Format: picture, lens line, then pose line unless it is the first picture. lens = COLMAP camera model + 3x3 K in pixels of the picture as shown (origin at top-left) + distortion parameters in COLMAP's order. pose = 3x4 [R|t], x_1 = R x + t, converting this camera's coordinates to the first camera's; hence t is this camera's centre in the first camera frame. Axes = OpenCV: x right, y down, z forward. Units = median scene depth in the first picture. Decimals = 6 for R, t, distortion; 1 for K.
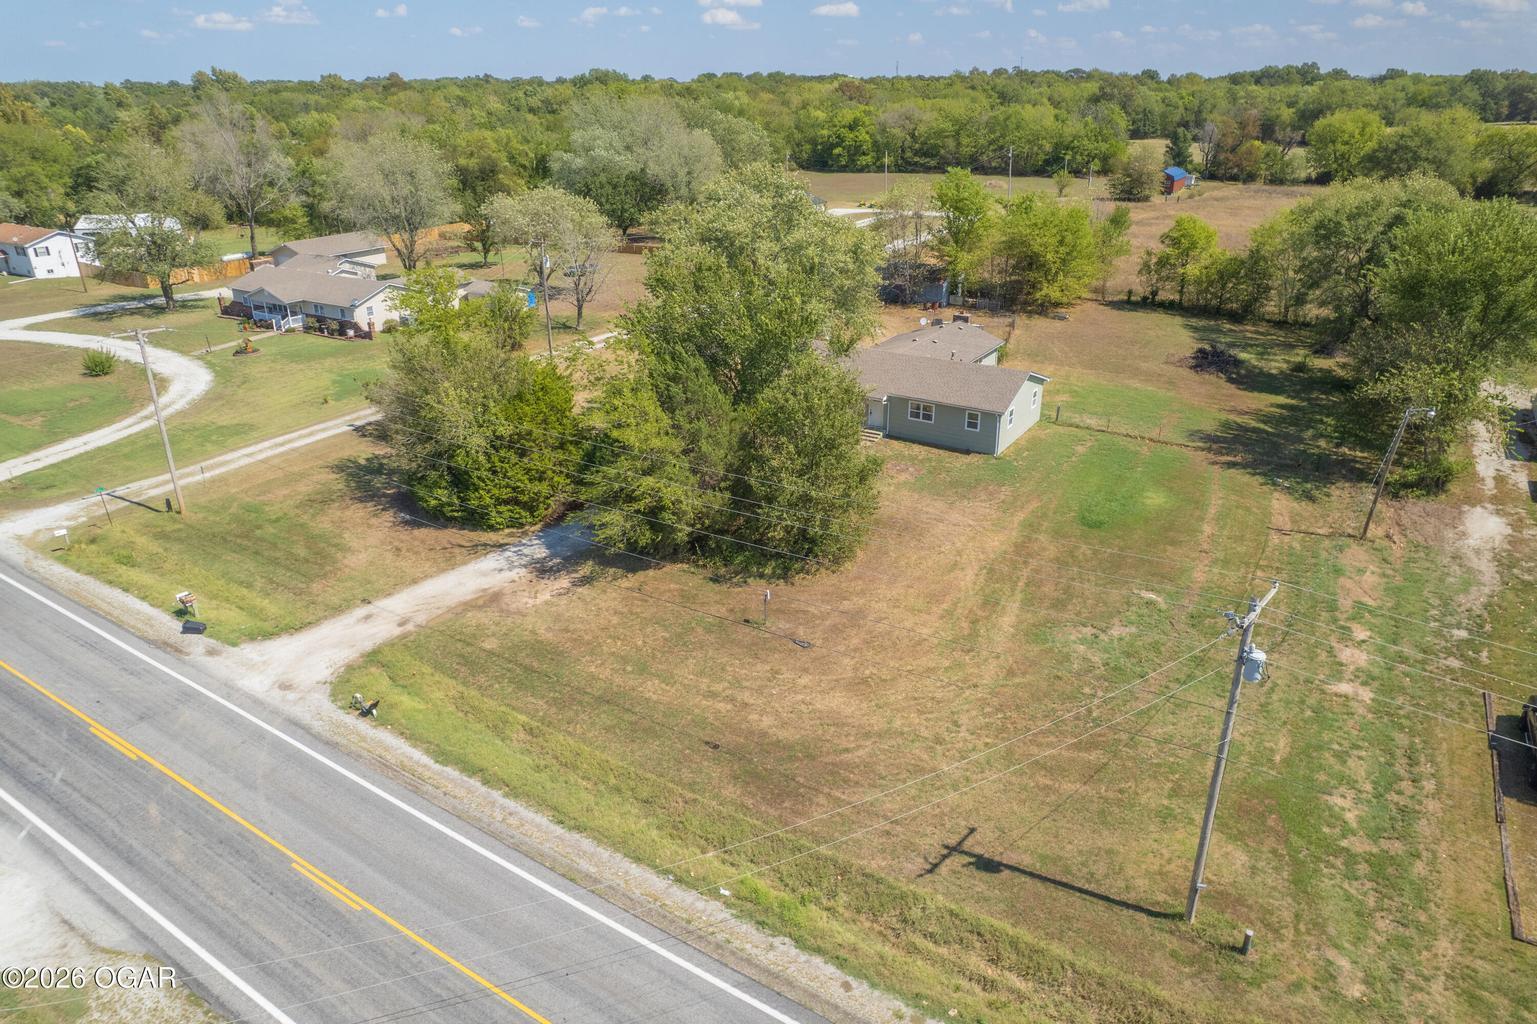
lens RADIAL K [[984.7, 0, 765.2], [0, 984.7, 516.5], [0, 0, 1]] dist [-0.085748, 0.076213]
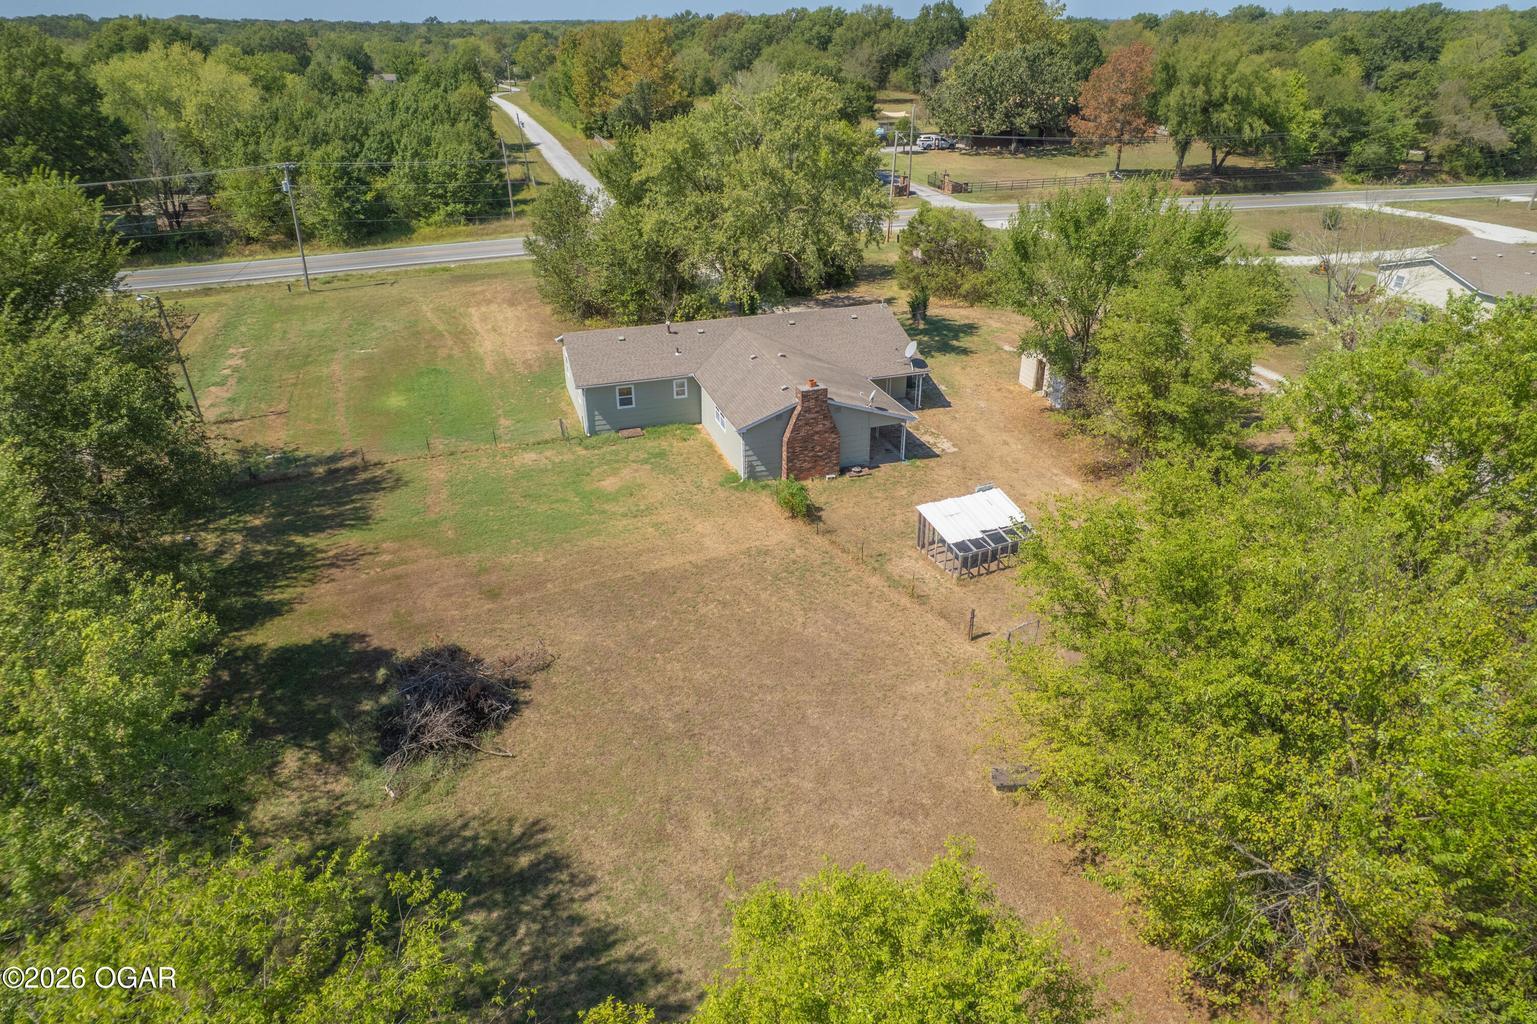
lens RADIAL K [[983.9, 0, 768.5], [0, 983.9, 512.0], [0, 0, 1]] dist [-0.068655, 0.062692]
pose [[-0.642090, 0.355509, -0.679216, 0.526132], [-0.303415, 0.695788, 0.651013, -0.433277], [0.704031, 0.624093, -0.338892, 1.002740]]
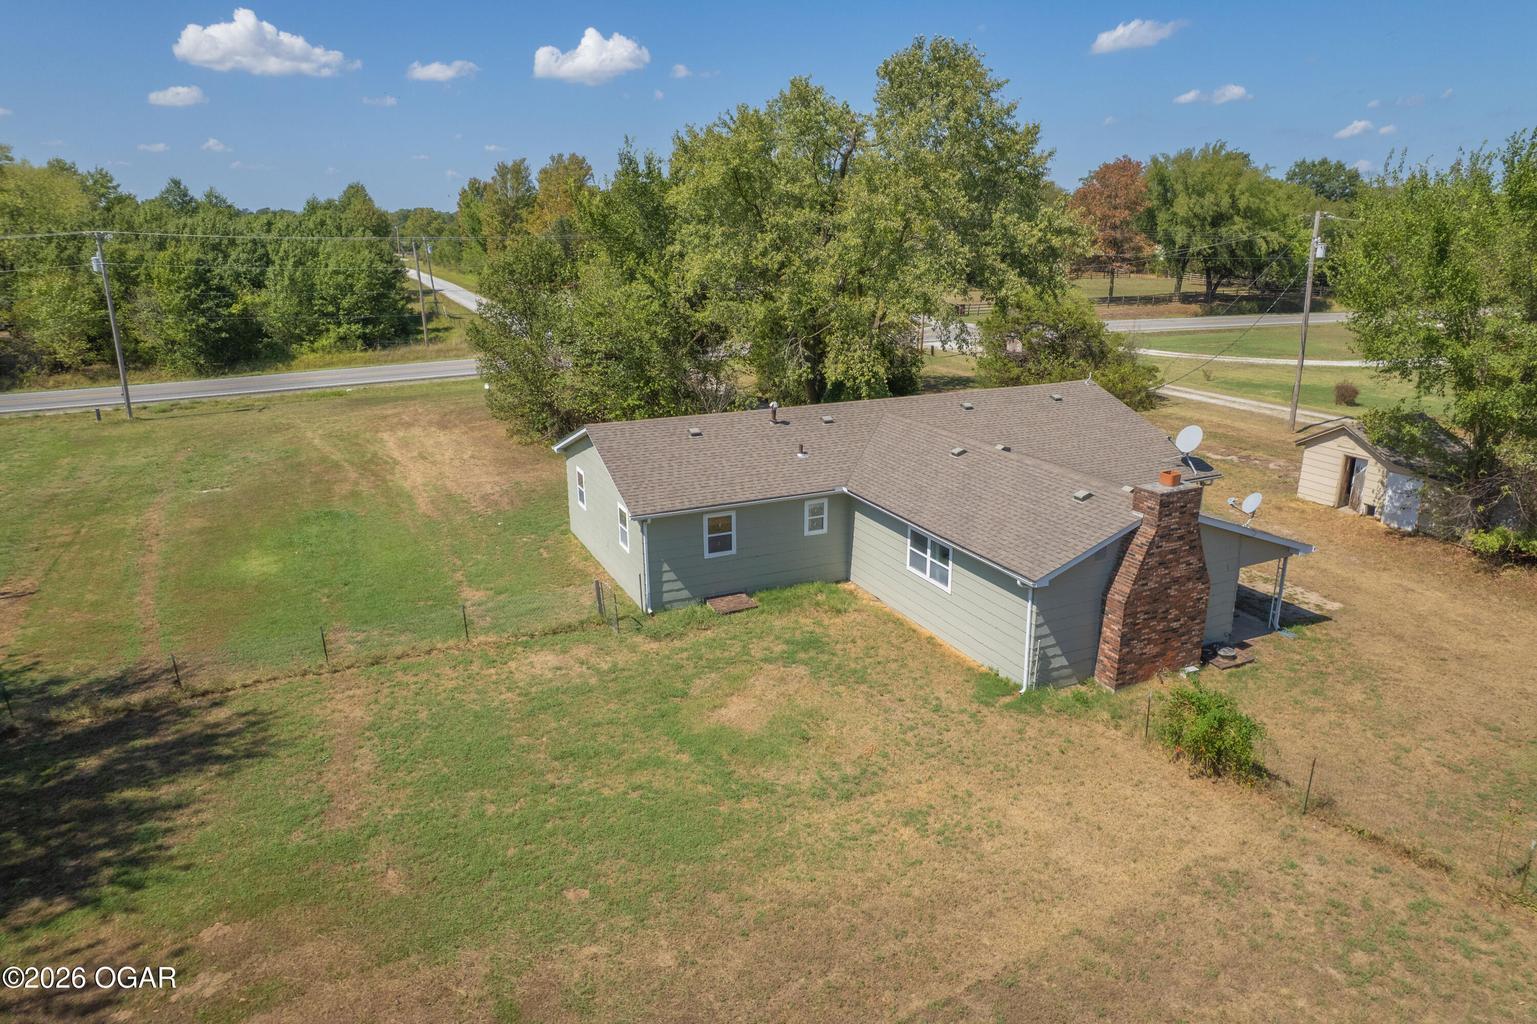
lens RADIAL K [[984.7, 0, 765.2], [0, 984.7, 516.5], [0, 0, 1]] dist [-0.085748, 0.076213]
pose [[-0.545448, 0.254275, -0.798643, 0.400116], [-0.332275, 0.809190, 0.484567, -0.241803], [0.769467, 0.529675, -0.356882, 0.827994]]
